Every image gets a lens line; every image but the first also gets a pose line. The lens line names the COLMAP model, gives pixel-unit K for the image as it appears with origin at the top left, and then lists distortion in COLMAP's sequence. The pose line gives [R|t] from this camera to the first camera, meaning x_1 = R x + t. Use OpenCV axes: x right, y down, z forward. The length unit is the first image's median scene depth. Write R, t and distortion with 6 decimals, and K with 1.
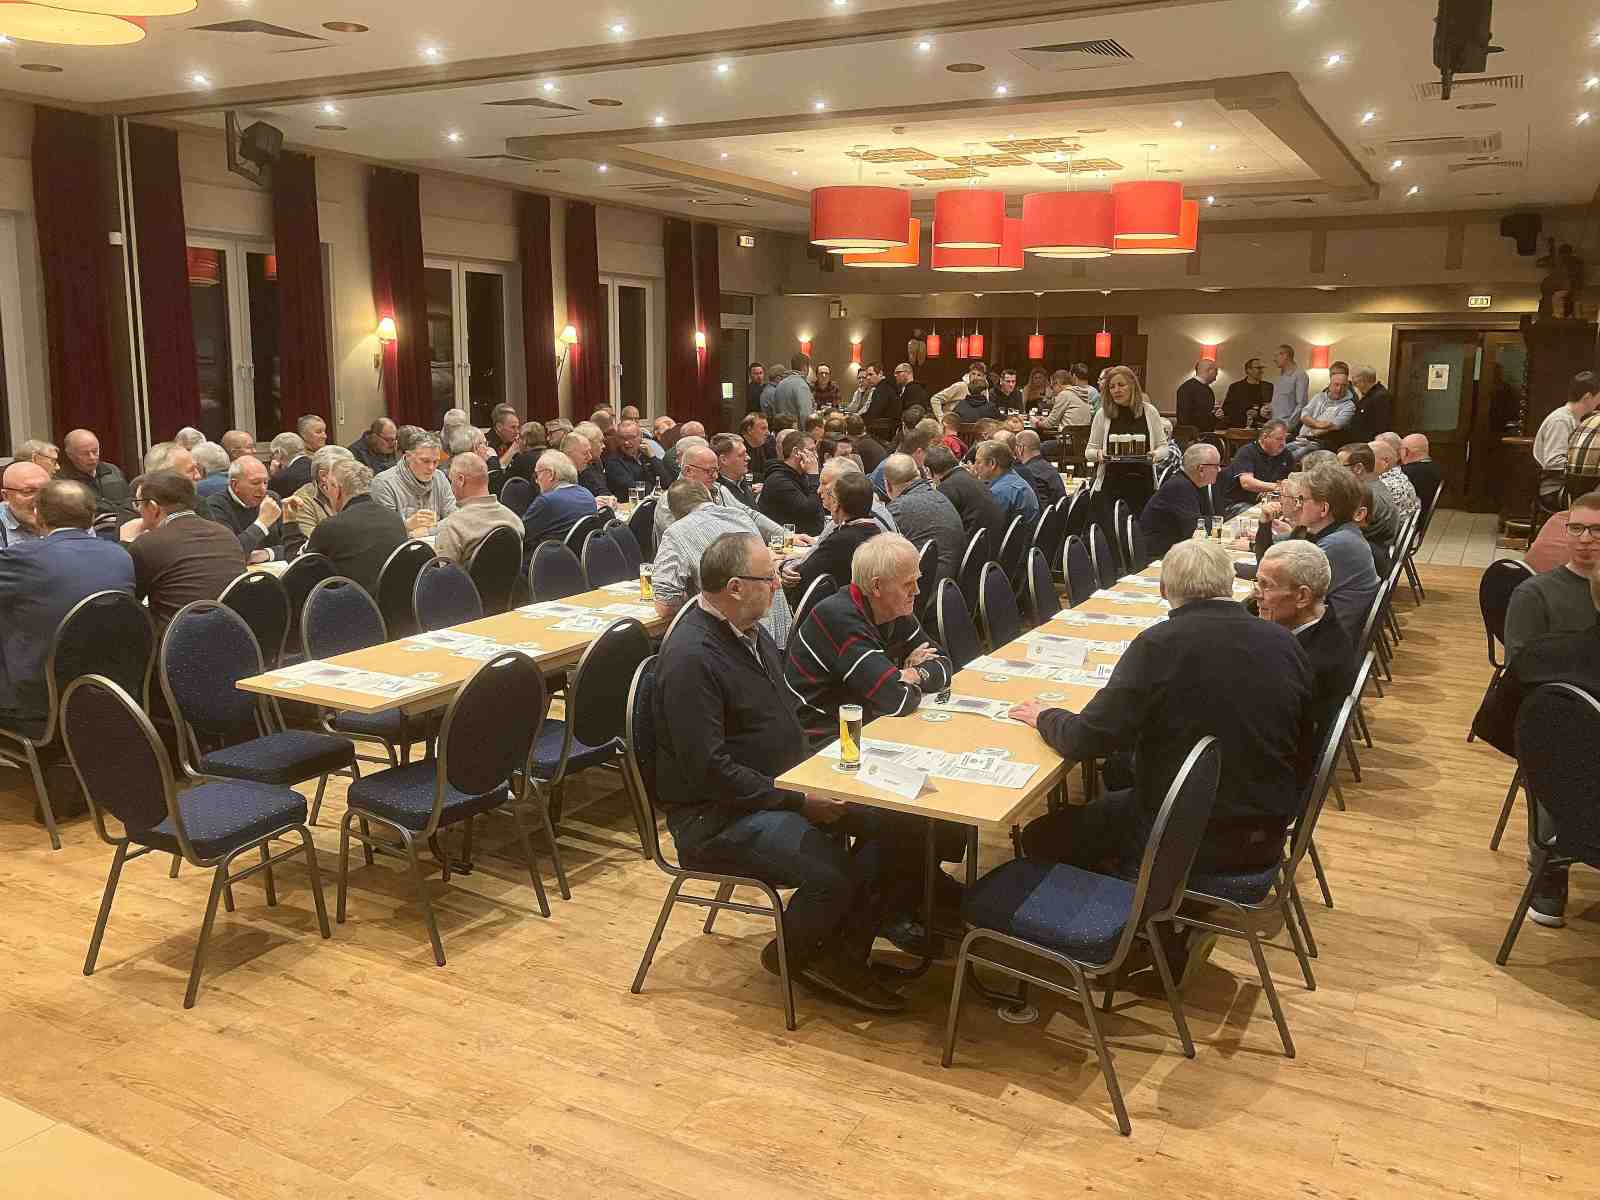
lens RADIAL K [[1304.7, 0, 800.0], [0, 1304.7, 600.0], [0, 0, 1]] dist [0.011696, 0.000774]
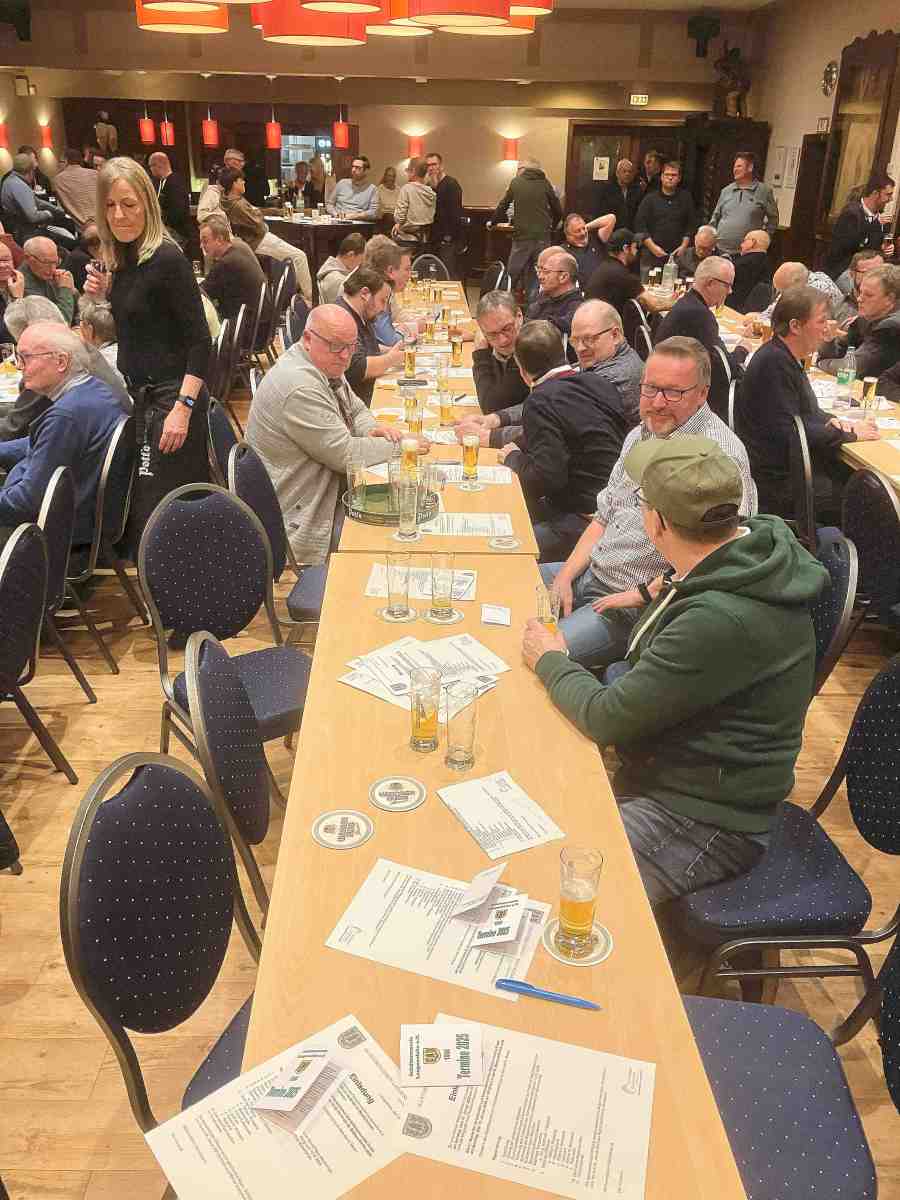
lens RADIAL K [[1011.8, 0, 450.0], [0, 1011.8, 600.0], [0, 0, 1]] dist [0.010279, 0.001615]
pose [[0.873549, -0.191876, 0.447321, -0.145855], [0.079362, 0.962870, 0.258036, -0.054690], [-0.480223, -0.189906, 0.856342, 0.268871]]
